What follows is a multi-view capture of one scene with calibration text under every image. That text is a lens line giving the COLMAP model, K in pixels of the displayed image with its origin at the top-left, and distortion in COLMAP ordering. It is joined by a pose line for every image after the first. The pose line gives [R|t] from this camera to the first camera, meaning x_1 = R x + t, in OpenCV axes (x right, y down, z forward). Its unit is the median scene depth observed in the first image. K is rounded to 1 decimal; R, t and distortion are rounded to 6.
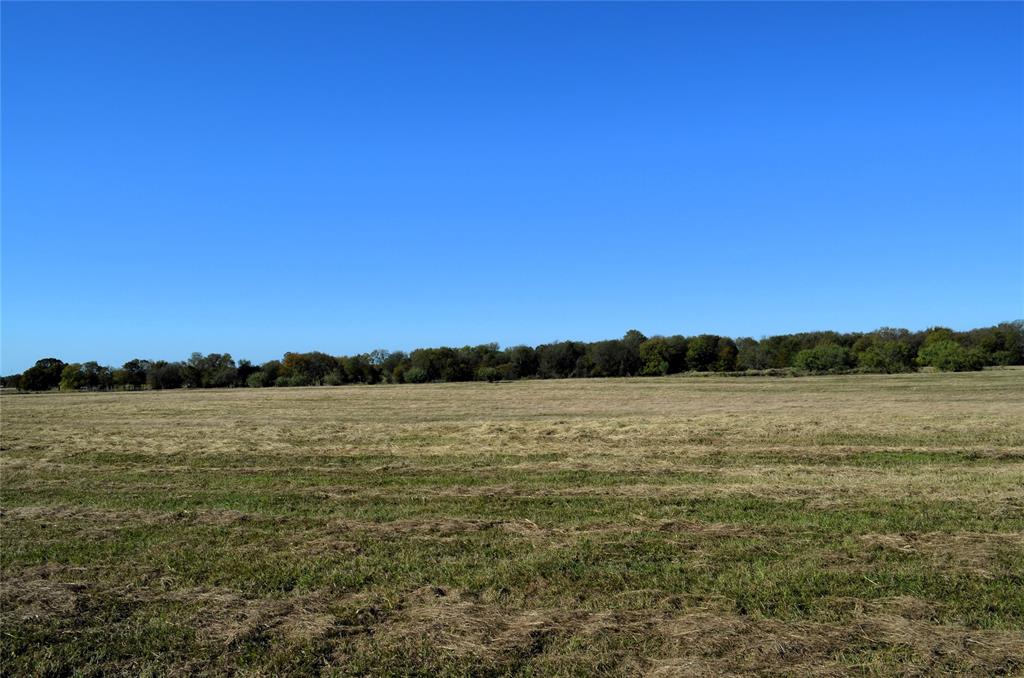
lens RADIAL K [[848.2, 0, 511.9], [0, 848.2, 337.2], [0, 0, 1]] dist [-0.070907, 0.004247]
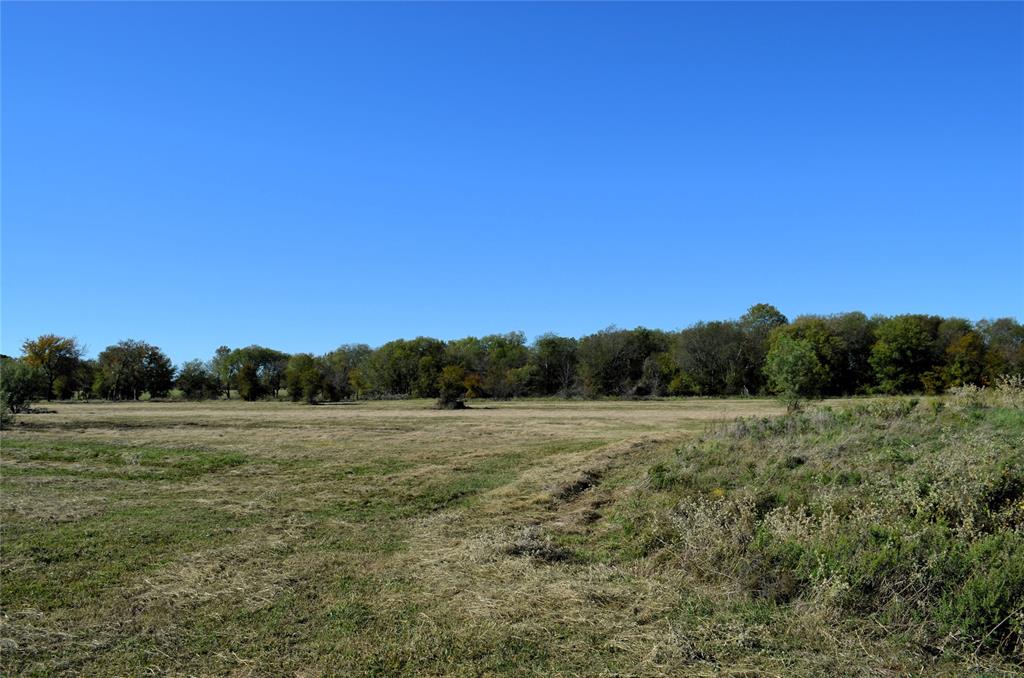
lens RADIAL K [[799.8, 0, 506.7], [0, 799.8, 338.6], [0, 0, 1]] dist [-0.069916, -0.010012]
pose [[0.976044, 0.007223, -0.217454, 0.098485], [-0.010750, 0.999829, -0.015045, 0.020916], [0.217308, 0.017022, 0.975955, 0.503245]]
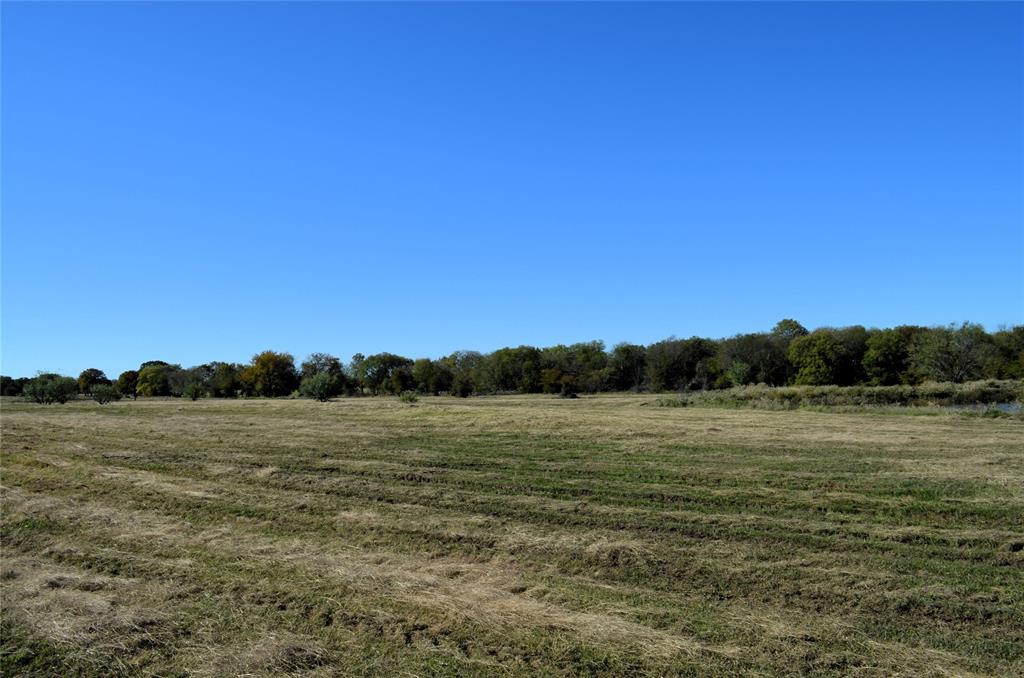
lens RADIAL K [[799.8, 0, 510.1], [0, 799.8, 347.8], [0, 0, 1]] dist [-0.069916, -0.010012]
pose [[0.955064, -0.000962, -0.296398, 0.120553], [0.001452, 0.999998, 0.001435, 0.012602], [0.296396, -0.001801, 0.955063, 0.344555]]
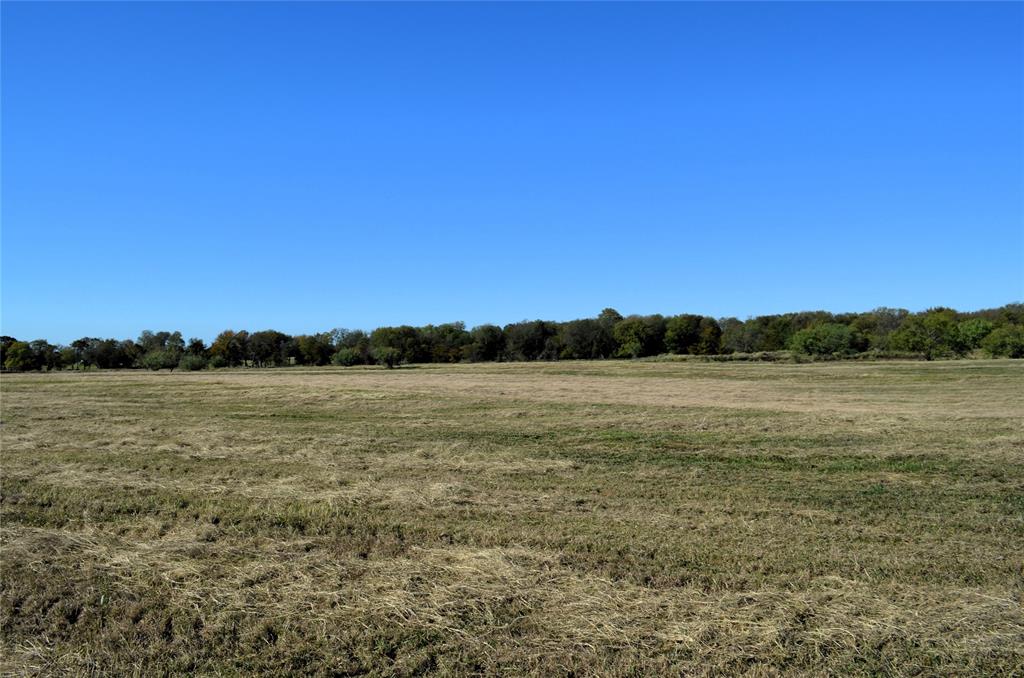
lens RADIAL K [[799.8, 0, 511.3], [0, 799.8, 340.0], [0, 0, 1]] dist [-0.069916, -0.010012]
pose [[0.999963, 0.006533, 0.005522, 0.033306], [-0.006669, 0.999667, 0.024937, 0.004776], [-0.005357, -0.024973, 0.999674, 0.131373]]
